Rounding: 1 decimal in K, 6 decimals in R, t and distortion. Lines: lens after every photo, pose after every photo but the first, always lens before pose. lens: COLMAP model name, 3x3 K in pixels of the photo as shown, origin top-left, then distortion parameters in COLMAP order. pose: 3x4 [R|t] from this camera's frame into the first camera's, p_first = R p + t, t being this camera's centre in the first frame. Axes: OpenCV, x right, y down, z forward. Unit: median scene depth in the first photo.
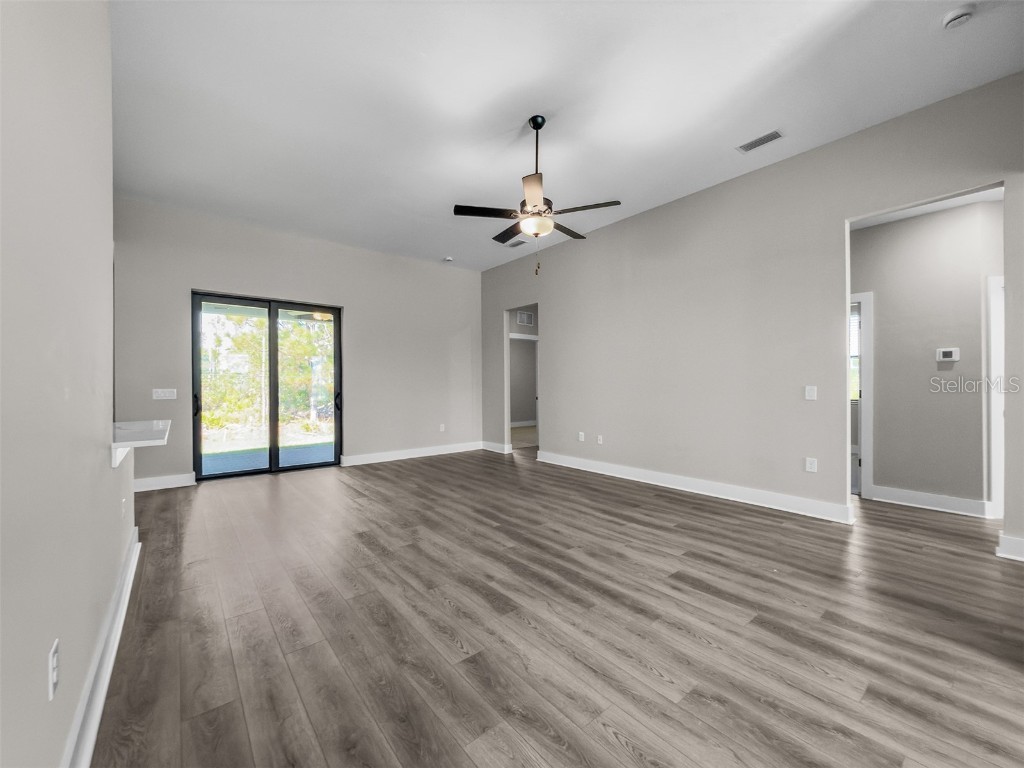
lens RADIAL K [[413.1, 0, 507.8], [0, 413.1, 385.6], [0, 0, 1]] dist [-0.002019, -0.000041]
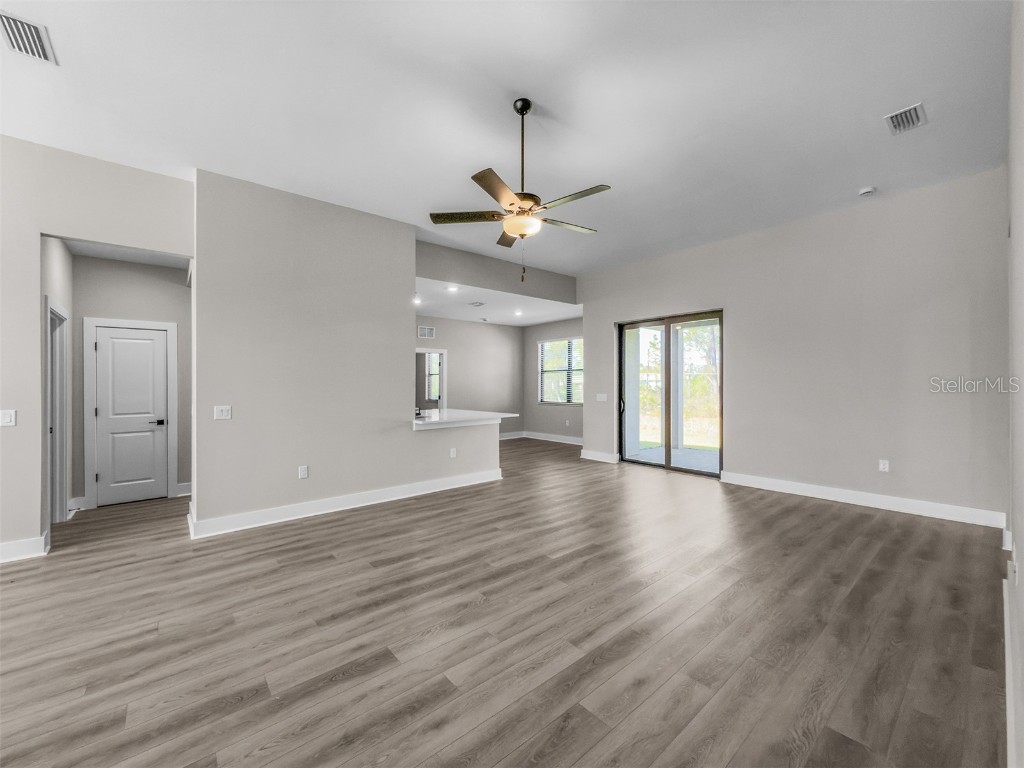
lens RADIAL K [[413.1, 0, 515.1], [0, 413.1, 381.4], [0, 0, 1]] dist [-0.002019, -0.000041]
pose [[0.026881, -0.000033, -0.999639, 1.258970], [0.004437, 0.999990, 0.000086, -0.072804], [0.999629, -0.004438, 0.026881, 1.273320]]
